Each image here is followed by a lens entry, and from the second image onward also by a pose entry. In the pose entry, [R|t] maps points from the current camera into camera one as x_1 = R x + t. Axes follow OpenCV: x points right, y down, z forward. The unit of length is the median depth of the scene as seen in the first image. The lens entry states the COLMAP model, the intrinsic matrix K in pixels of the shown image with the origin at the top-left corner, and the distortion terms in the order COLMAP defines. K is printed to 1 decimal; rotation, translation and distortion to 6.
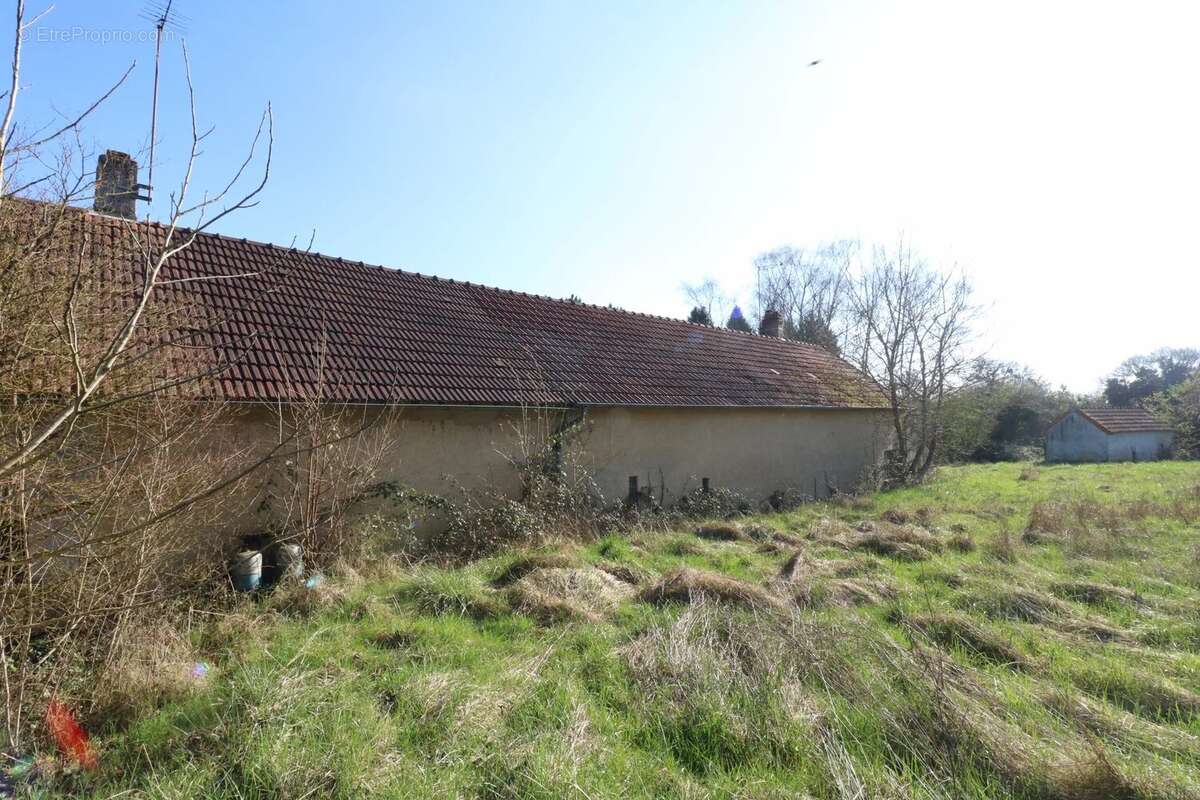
lens RADIAL K [[554.0, 0, 607.8], [0, 554.0, 394.2], [0, 0, 1]] dist [-0.002247, -0.012361]
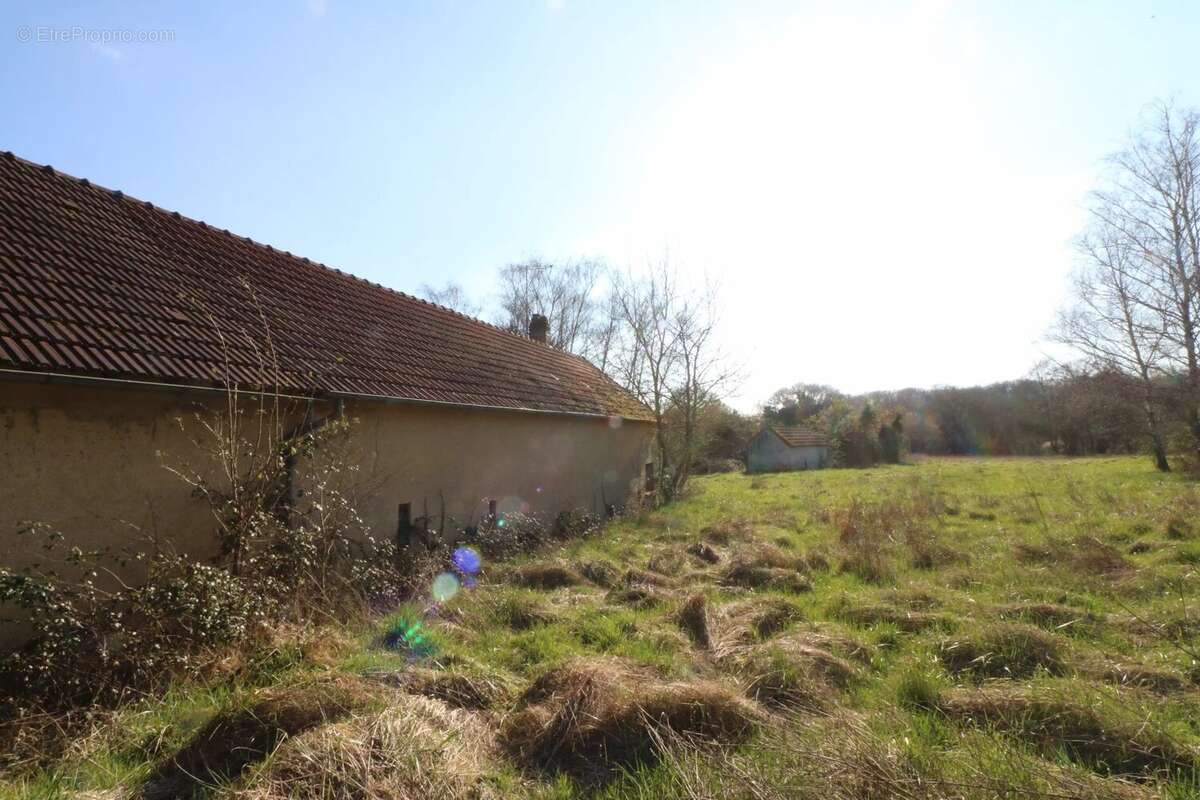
lens RADIAL K [[554.0, 0, 607.8], [0, 554.0, 394.2], [0, 0, 1]] dist [-0.002247, -0.012361]
pose [[0.883444, 0.038639, 0.466942, -0.058333], [-0.022520, 0.998944, -0.040056, 0.031902], [-0.467996, 0.024872, 0.883380, 0.256260]]
